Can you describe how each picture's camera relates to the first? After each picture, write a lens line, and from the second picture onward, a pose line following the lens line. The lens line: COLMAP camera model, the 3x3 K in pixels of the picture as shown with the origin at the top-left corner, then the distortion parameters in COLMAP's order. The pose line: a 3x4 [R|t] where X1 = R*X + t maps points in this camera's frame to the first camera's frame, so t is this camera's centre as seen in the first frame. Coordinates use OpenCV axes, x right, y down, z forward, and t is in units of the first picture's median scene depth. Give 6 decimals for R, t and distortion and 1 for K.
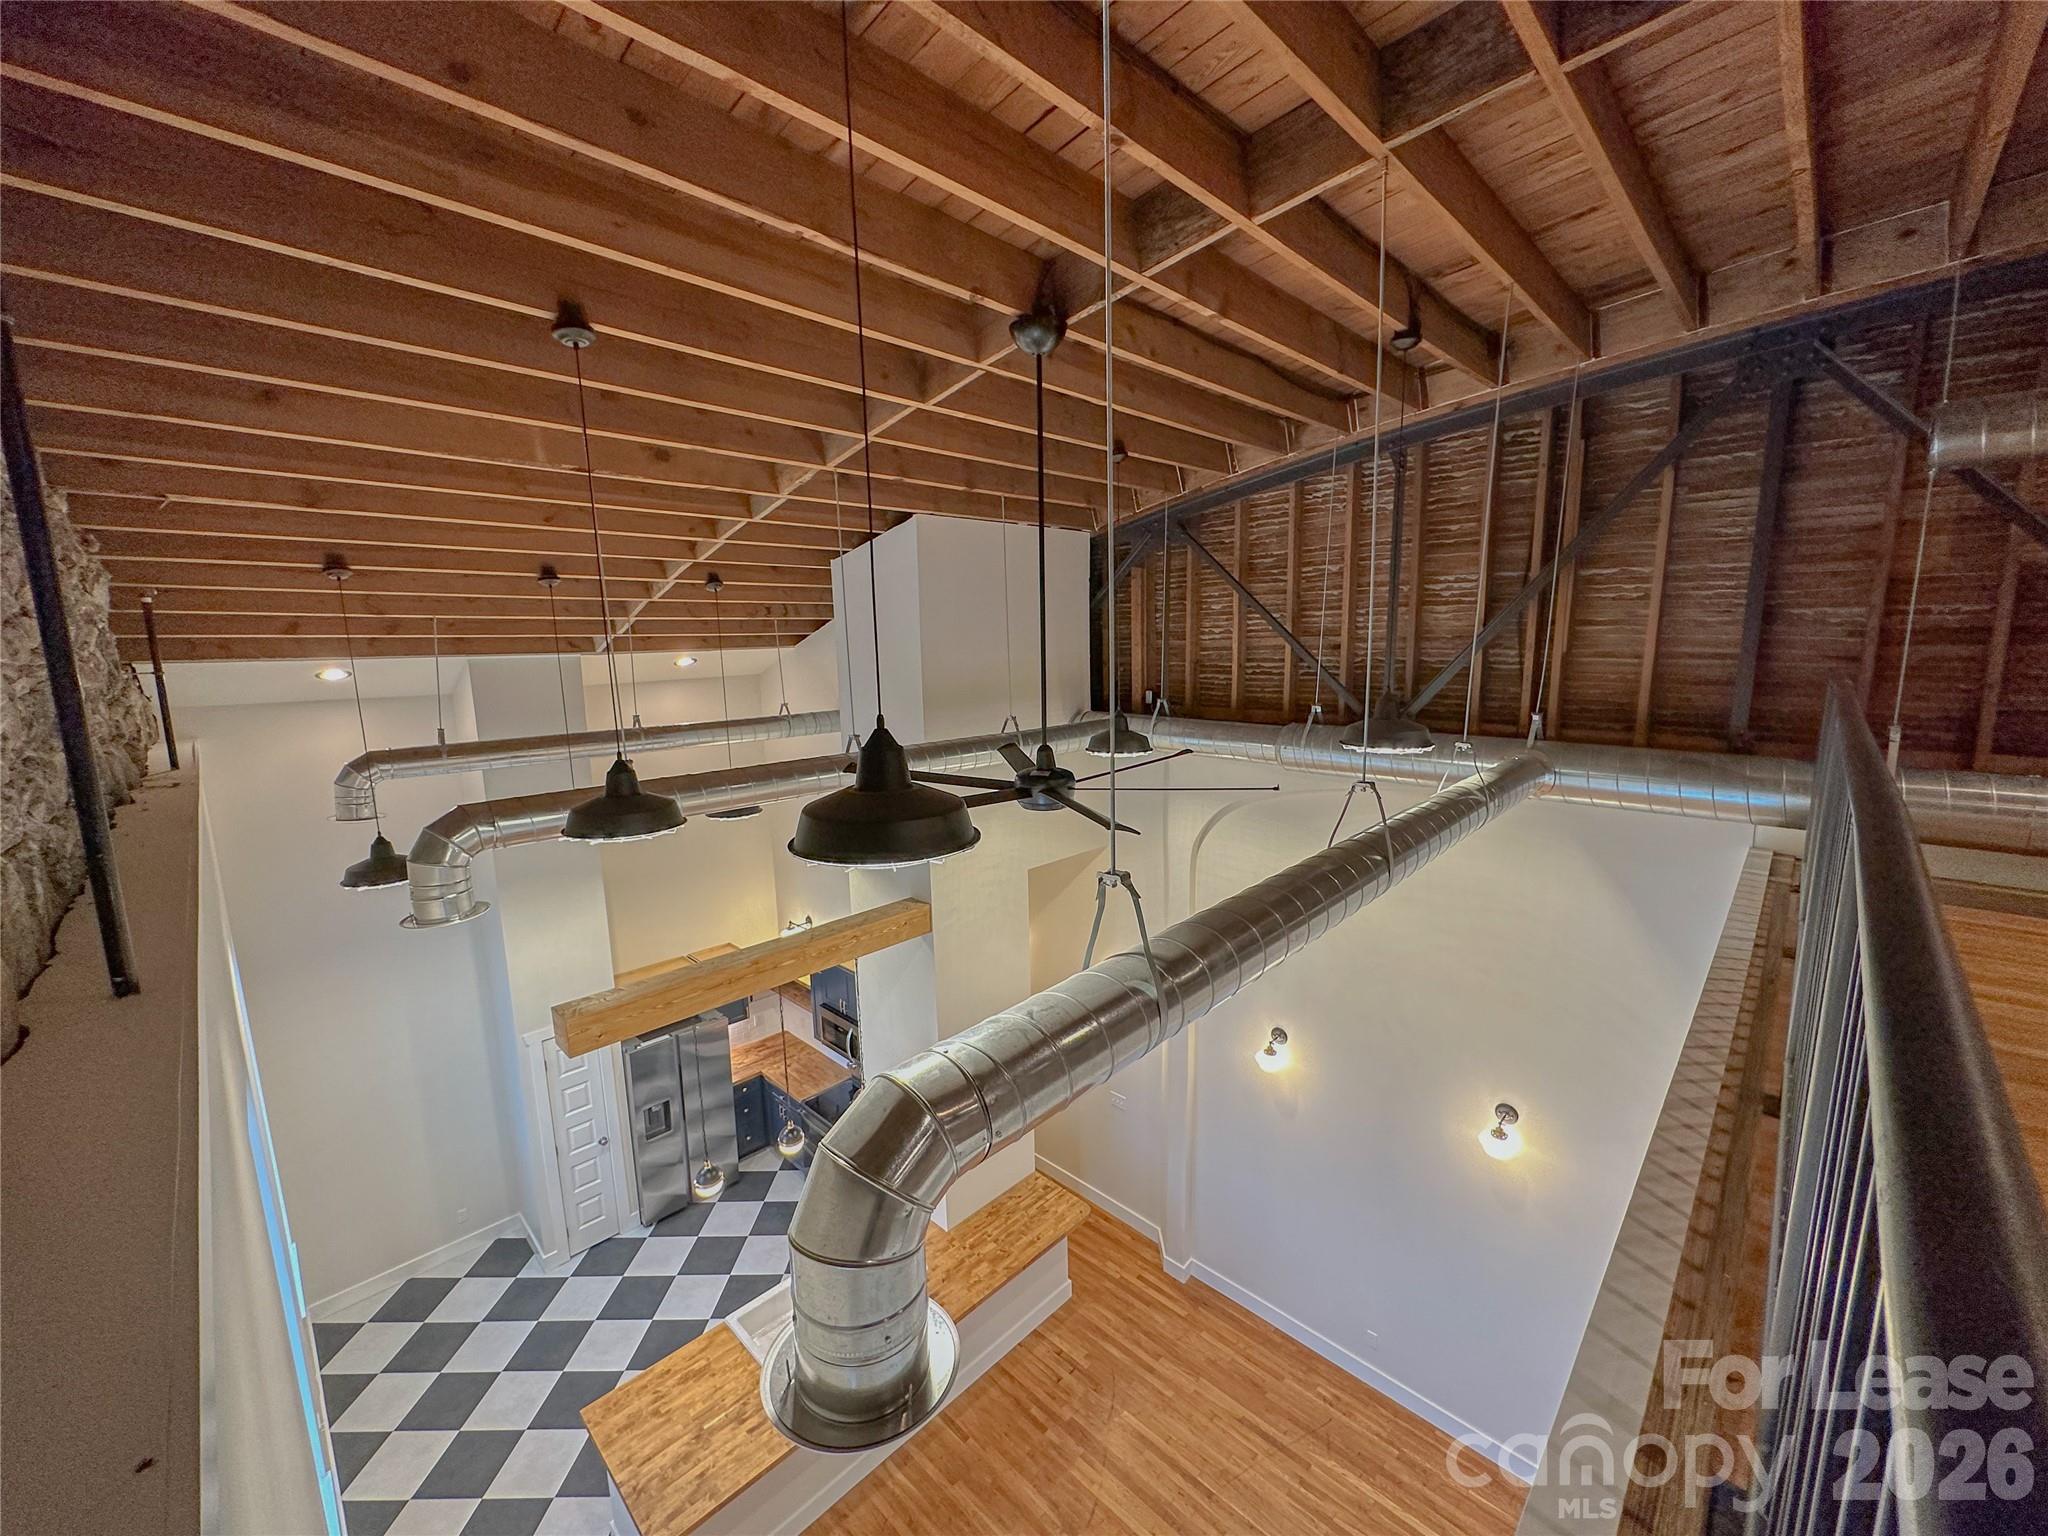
lens RADIAL K [[816.1, 0, 1031.1], [0, 816.1, 769.5], [0, 0, 1]] dist [-0.001829, 0.000114]
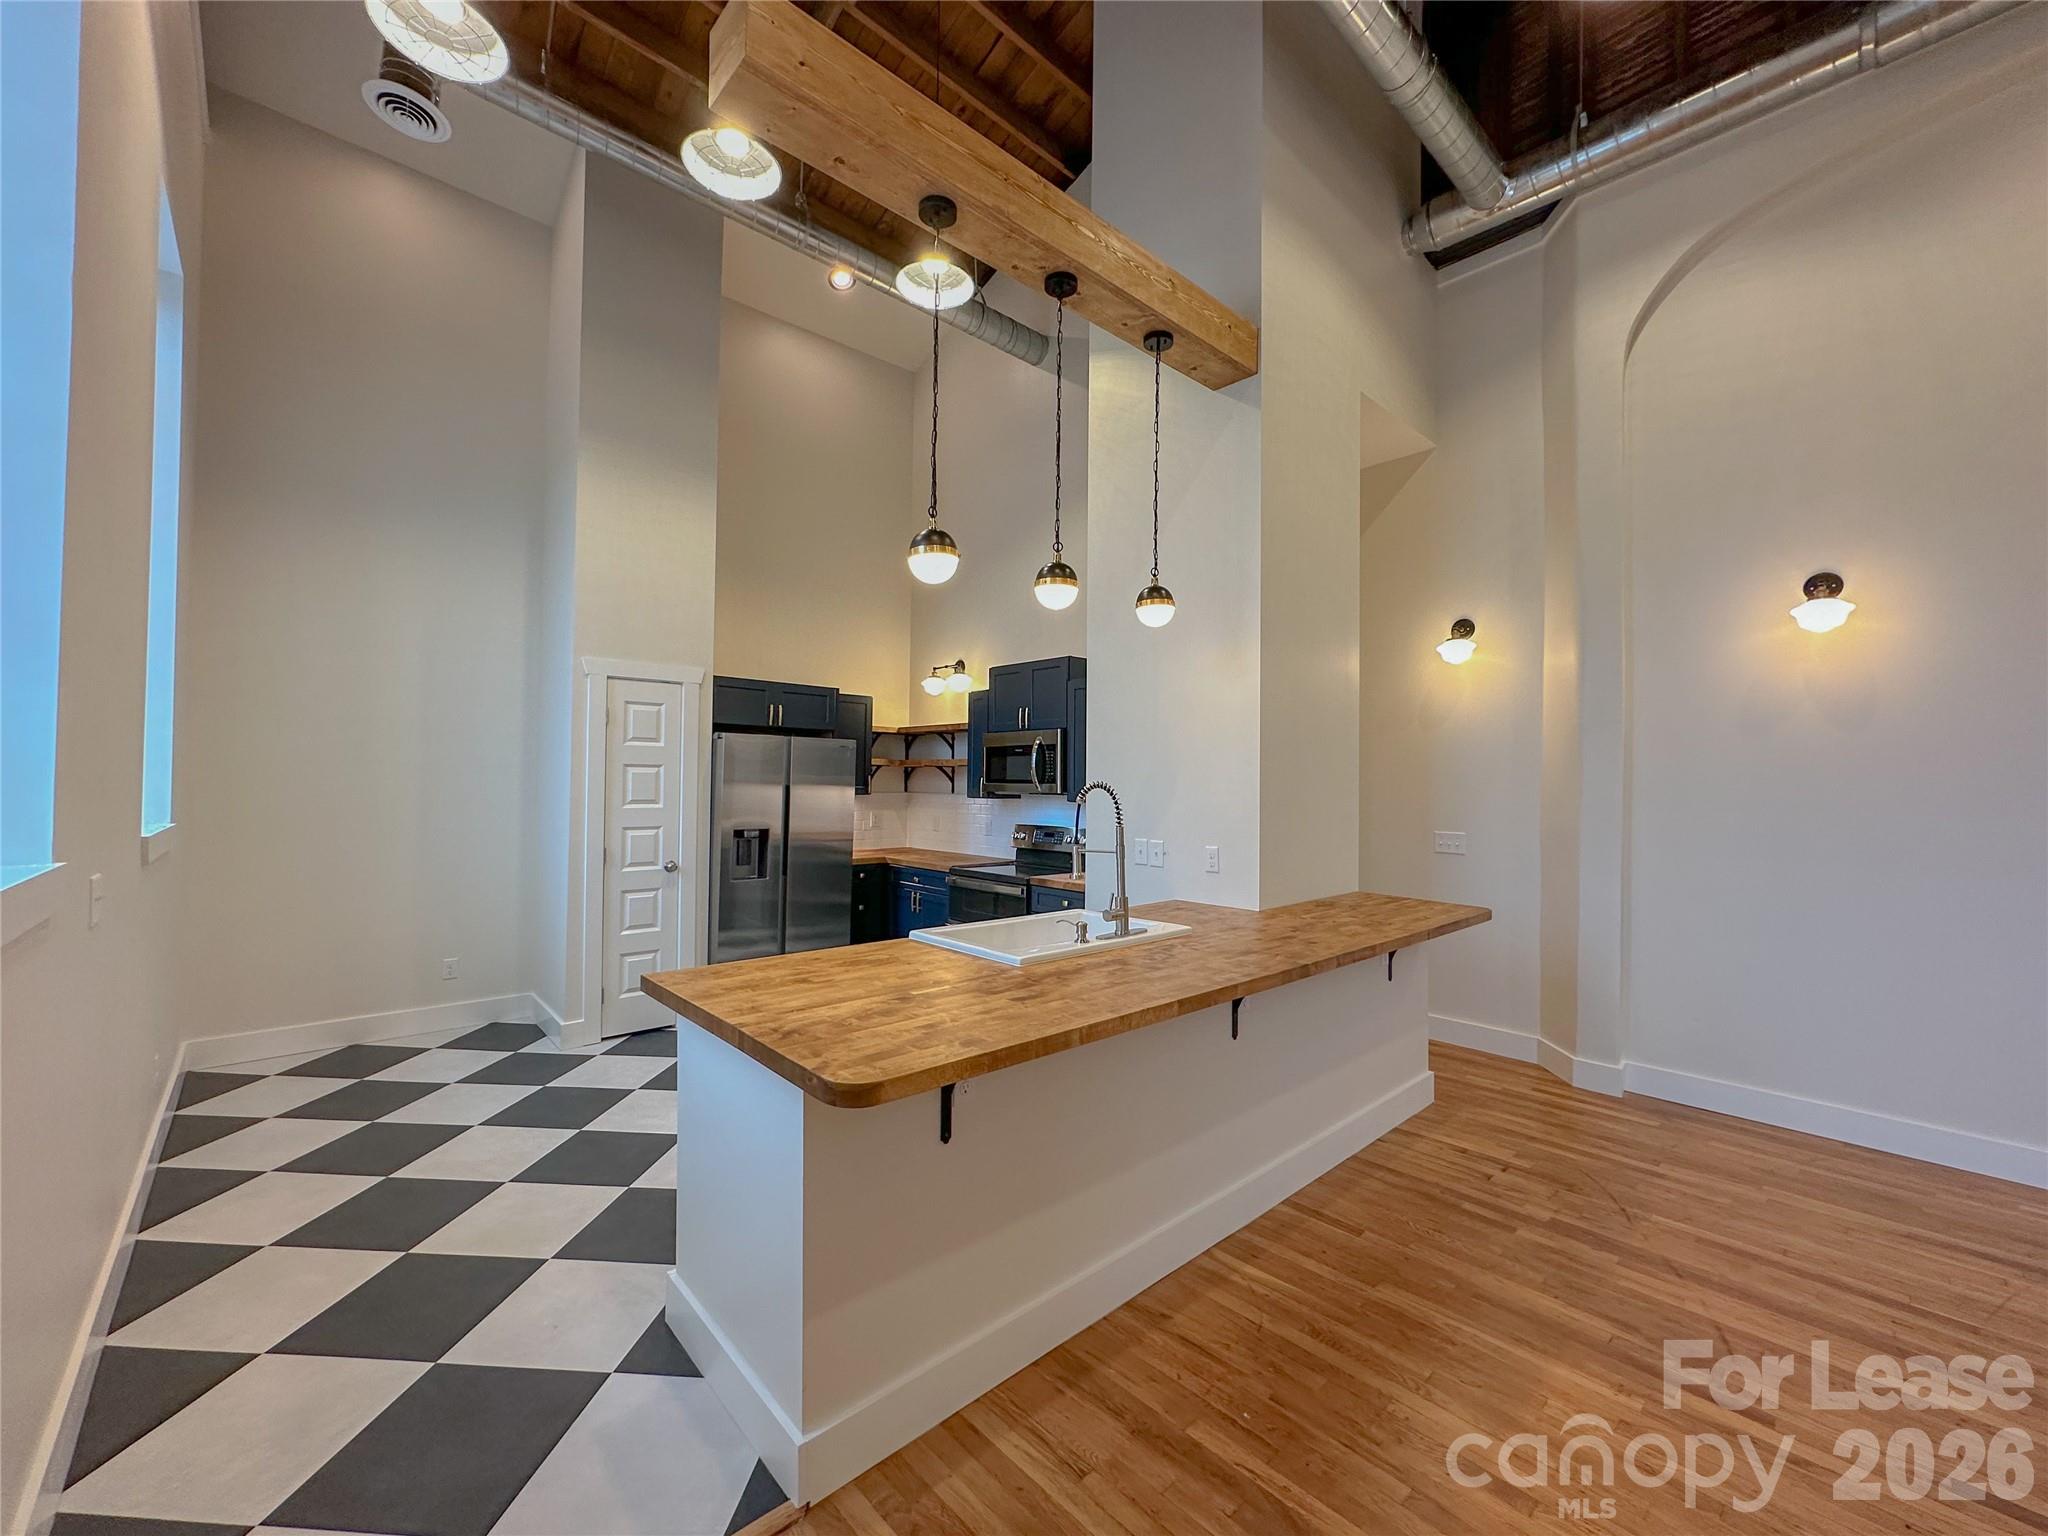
lens RADIAL K [[816.1, 0, 1031.1], [0, 816.1, 769.5], [0, 0, 1]] dist [-0.001829, 0.000114]
pose [[0.998346, 0.030770, -0.048555, -0.214698], [-0.039133, 0.982523, -0.181980, 0.523530], [0.042107, 0.183579, 0.982103, 0.367831]]
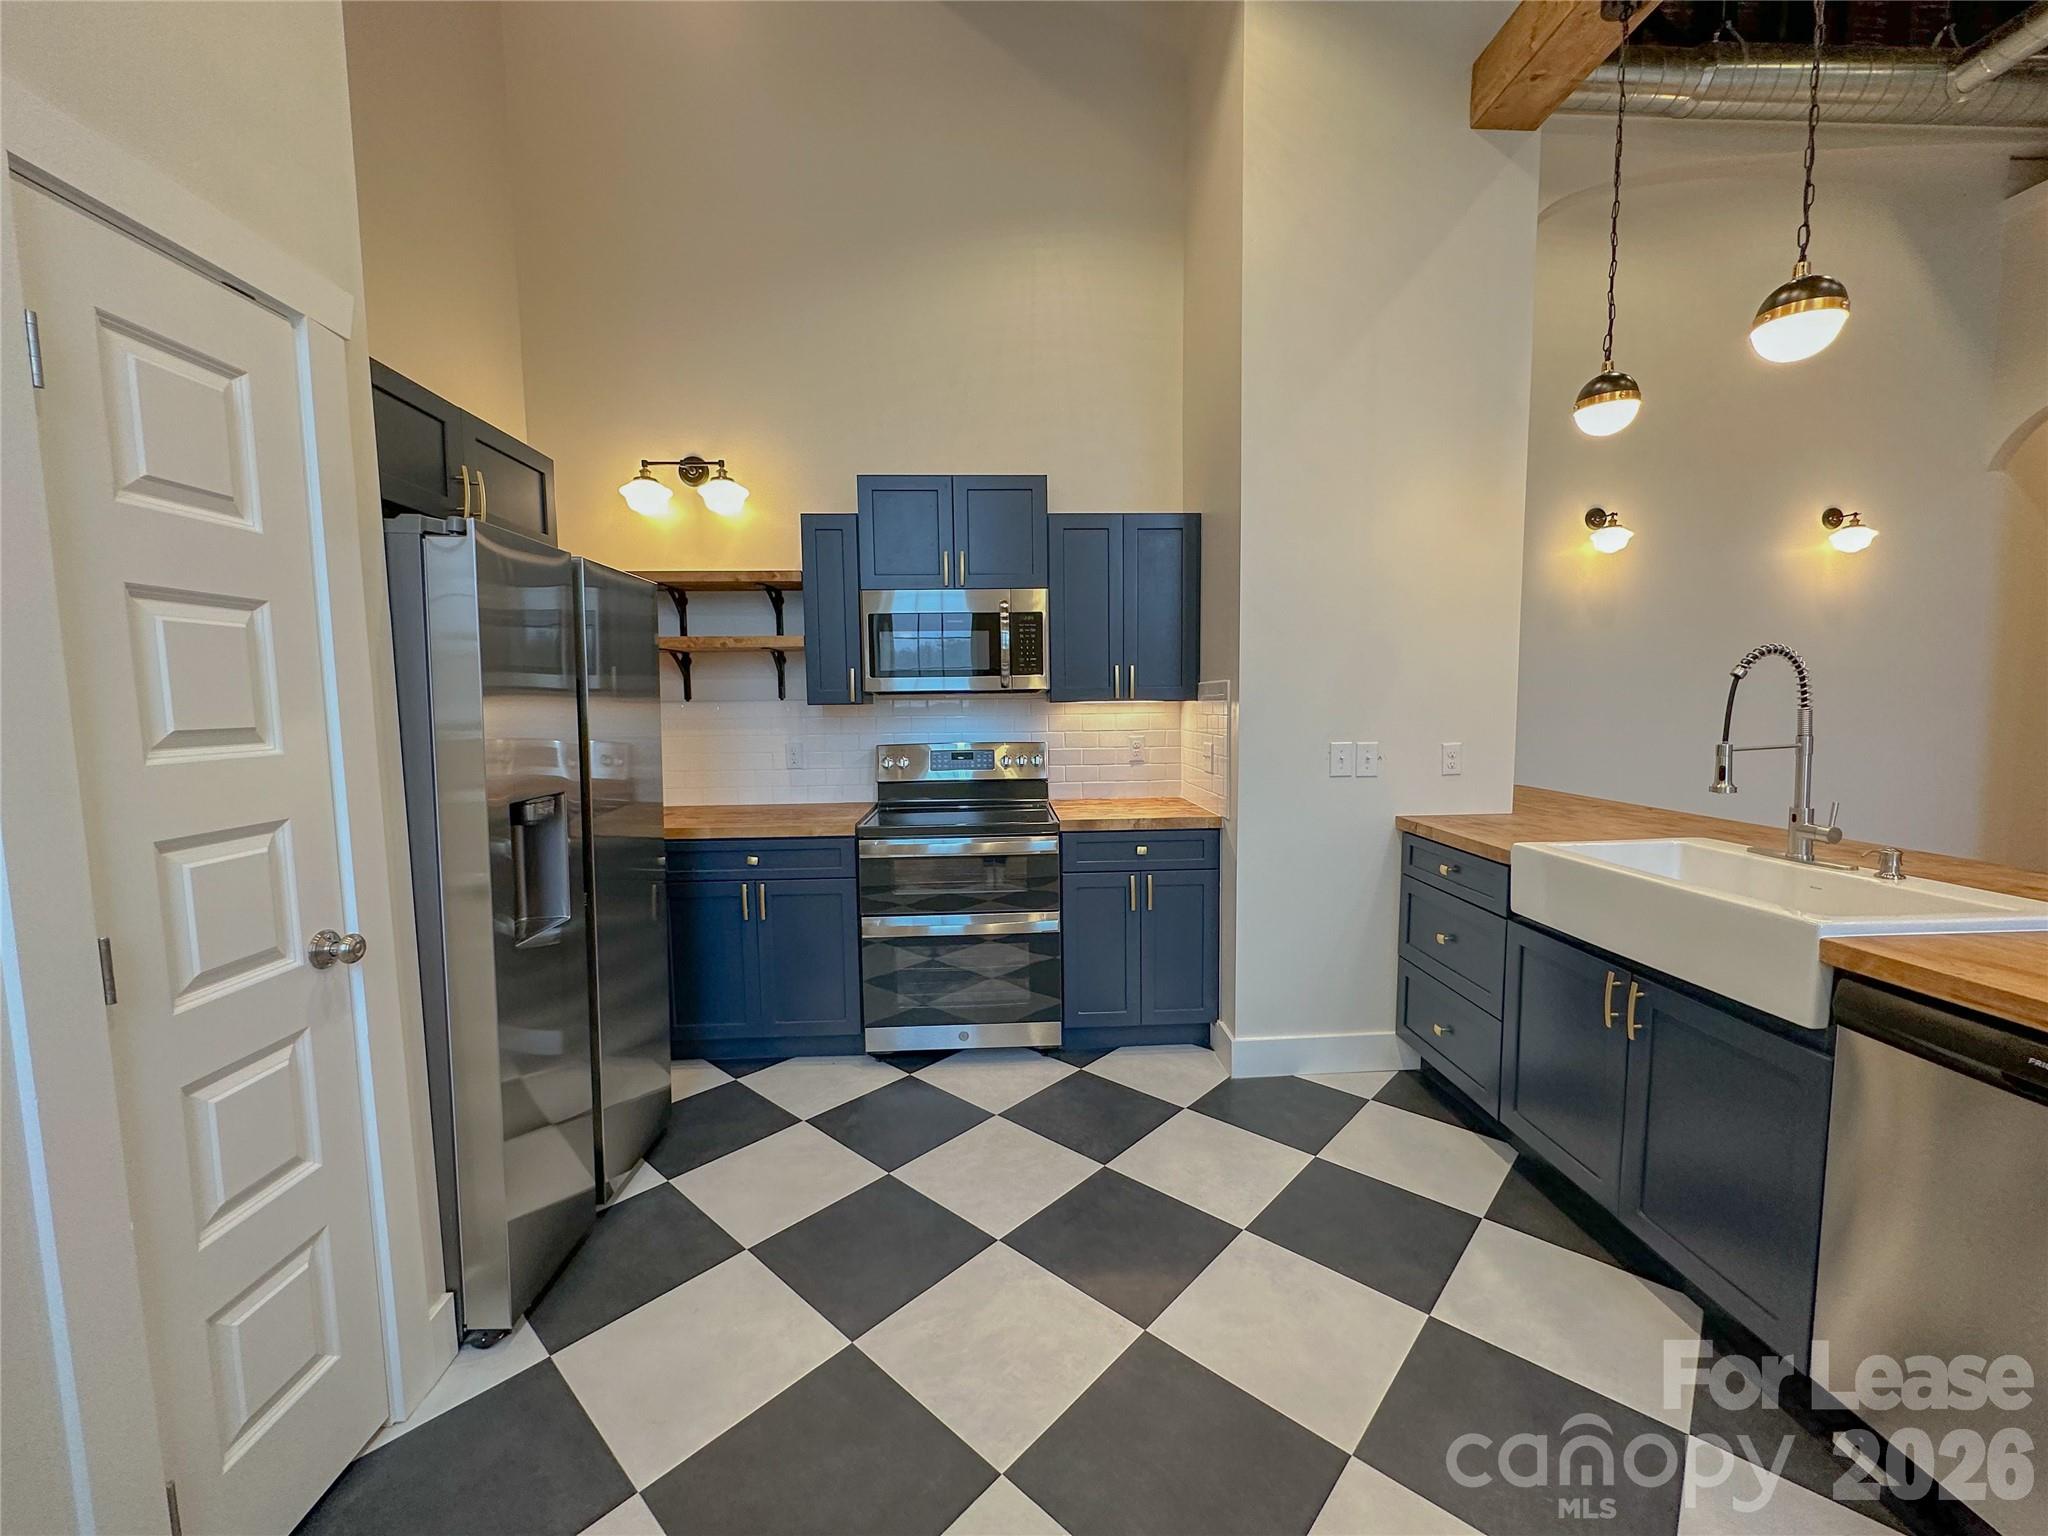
lens RADIAL K [[816.1, 0, 1031.1], [0, 816.1, 769.5], [0, 0, 1]] dist [-0.001829, 0.000114]
pose [[0.679427, -0.054493, 0.731717, -0.589131], [0.121541, 0.991820, -0.038992, 0.473511], [-0.723607, 0.115426, 0.680493, 0.786936]]
